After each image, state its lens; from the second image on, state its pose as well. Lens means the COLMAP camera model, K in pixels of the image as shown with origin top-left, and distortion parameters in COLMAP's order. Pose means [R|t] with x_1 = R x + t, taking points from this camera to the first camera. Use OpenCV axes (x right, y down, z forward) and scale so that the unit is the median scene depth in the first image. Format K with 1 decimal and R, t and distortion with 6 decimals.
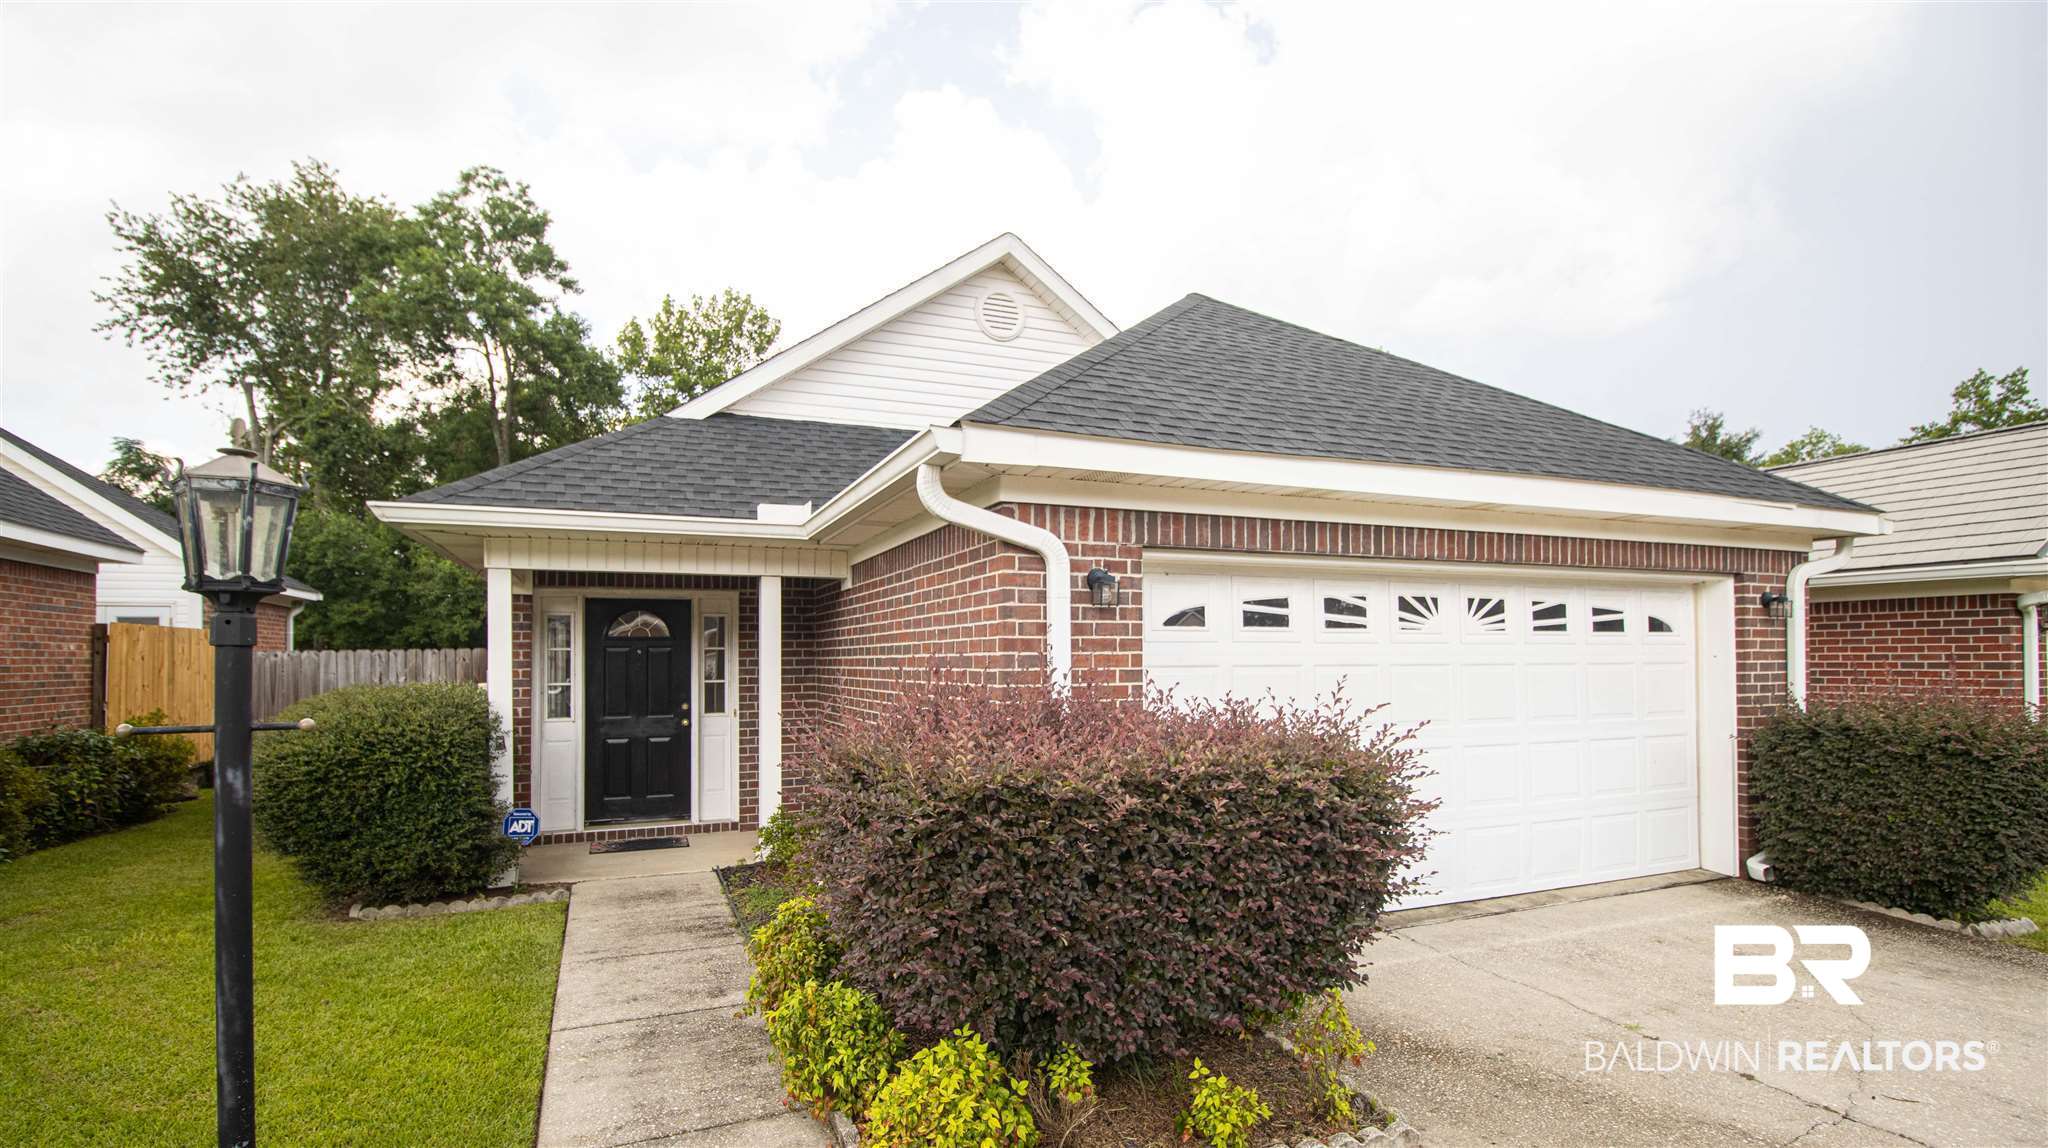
lens RADIAL K [[967.3, 0, 1001.6], [0, 967.3, 660.8], [0, 0, 1]] dist [-0.008564, -0.004949]
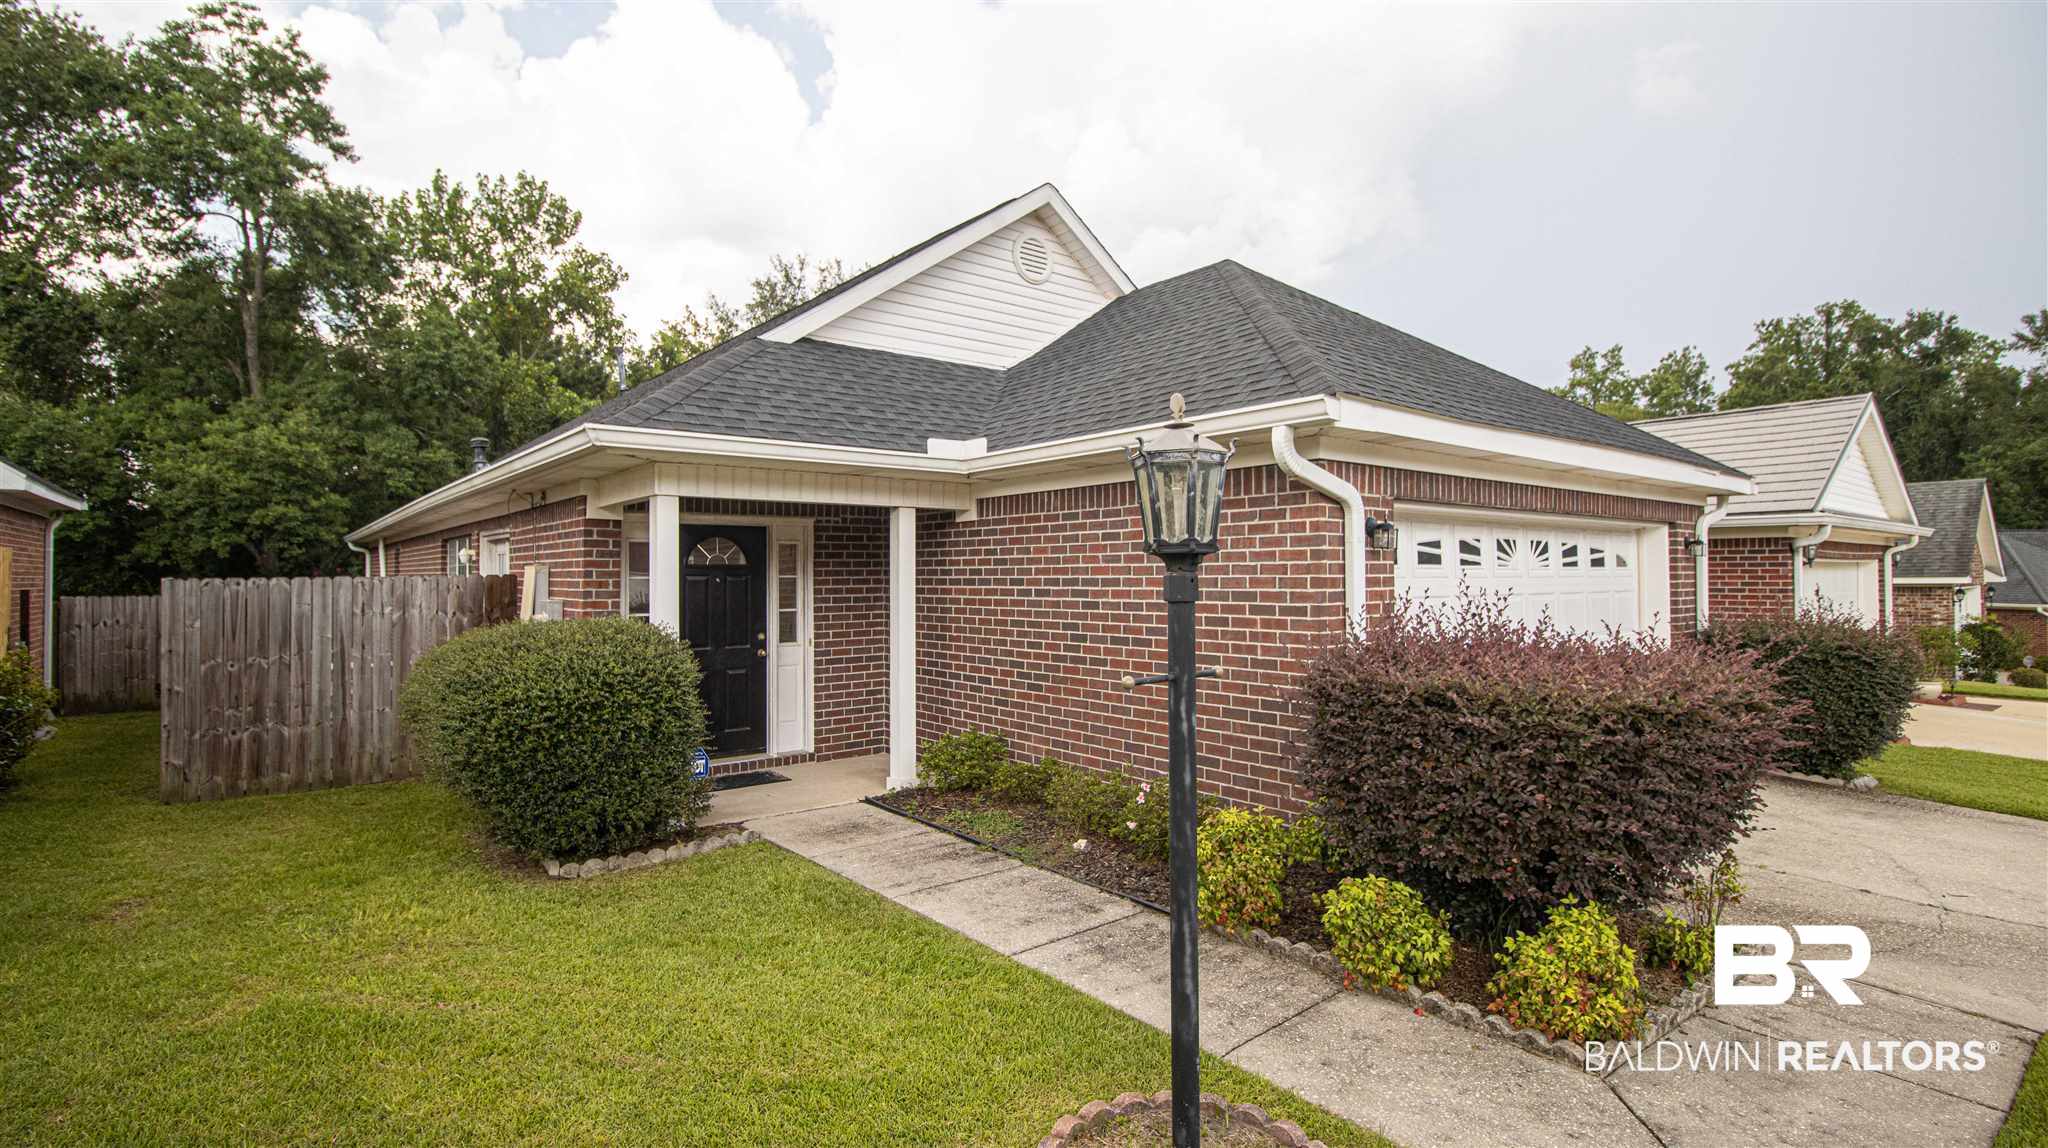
lens RADIAL K [[967.3, 0, 1013.2], [0, 967.3, 569.9], [0, 0, 1]] dist [-0.008564, -0.004949]
pose [[0.961327, 0.002857, 0.275395, -0.351925], [-0.000568, 0.999965, -0.008389, -0.011643], [-0.275409, 0.007908, 0.961295, -0.004422]]
